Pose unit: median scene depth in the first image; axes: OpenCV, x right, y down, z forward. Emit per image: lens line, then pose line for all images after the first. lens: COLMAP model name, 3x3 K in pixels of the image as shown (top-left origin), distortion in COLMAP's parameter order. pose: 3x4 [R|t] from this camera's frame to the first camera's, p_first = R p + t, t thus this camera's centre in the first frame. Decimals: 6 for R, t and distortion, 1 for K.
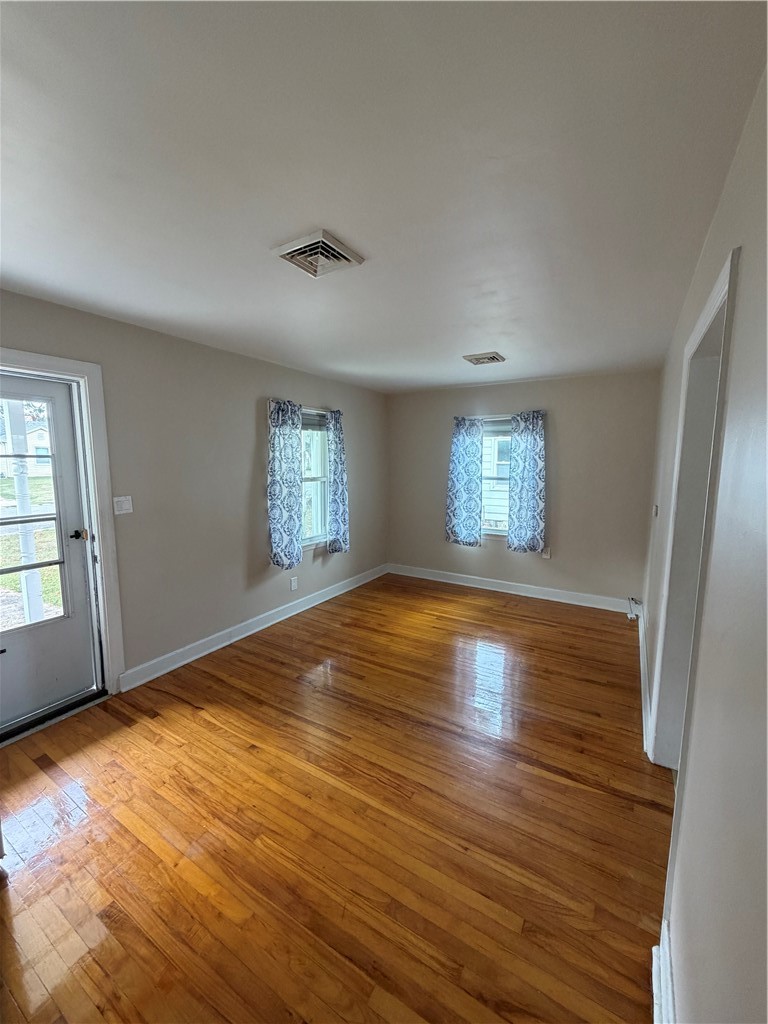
lens RADIAL K [[406.6, 0, 384.0], [0, 406.6, 512.0], [0, 0, 1]] dist [0.002401, 0.000217]
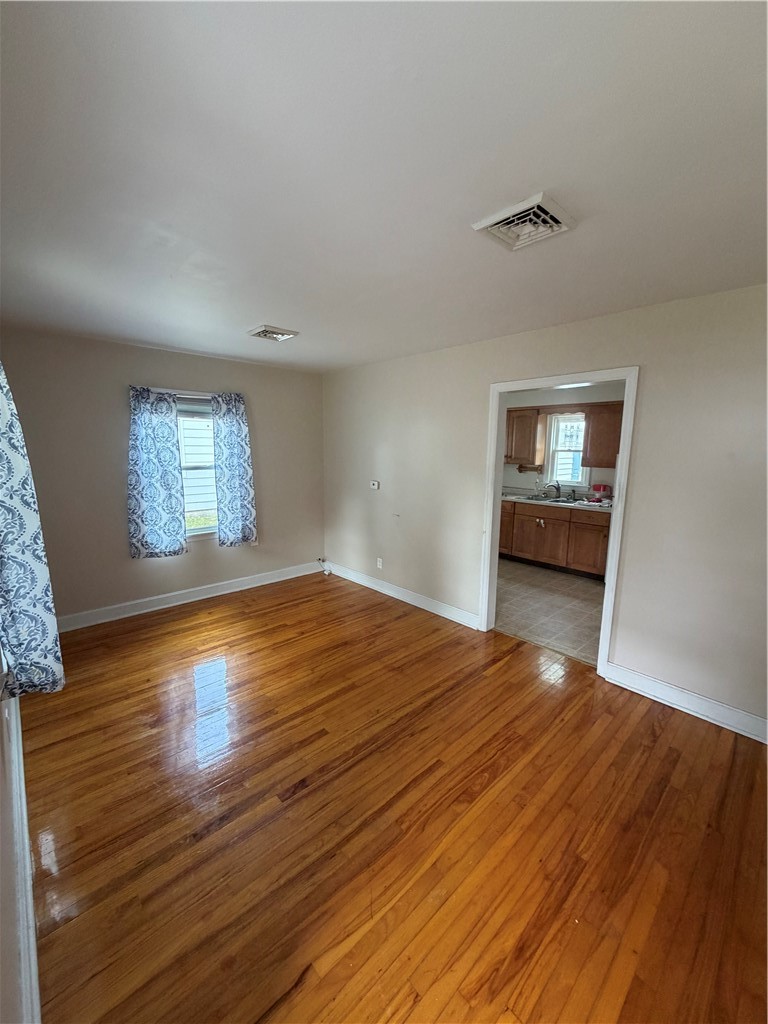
lens RADIAL K [[406.6, 0, 384.0], [0, 406.6, 512.0], [0, 0, 1]] dist [0.002401, 0.000217]
pose [[0.272195, -0.155550, 0.949586, -0.475319], [0.108863, 0.985490, 0.130226, -0.066347], [-0.956064, 0.067928, 0.285179, 0.435150]]
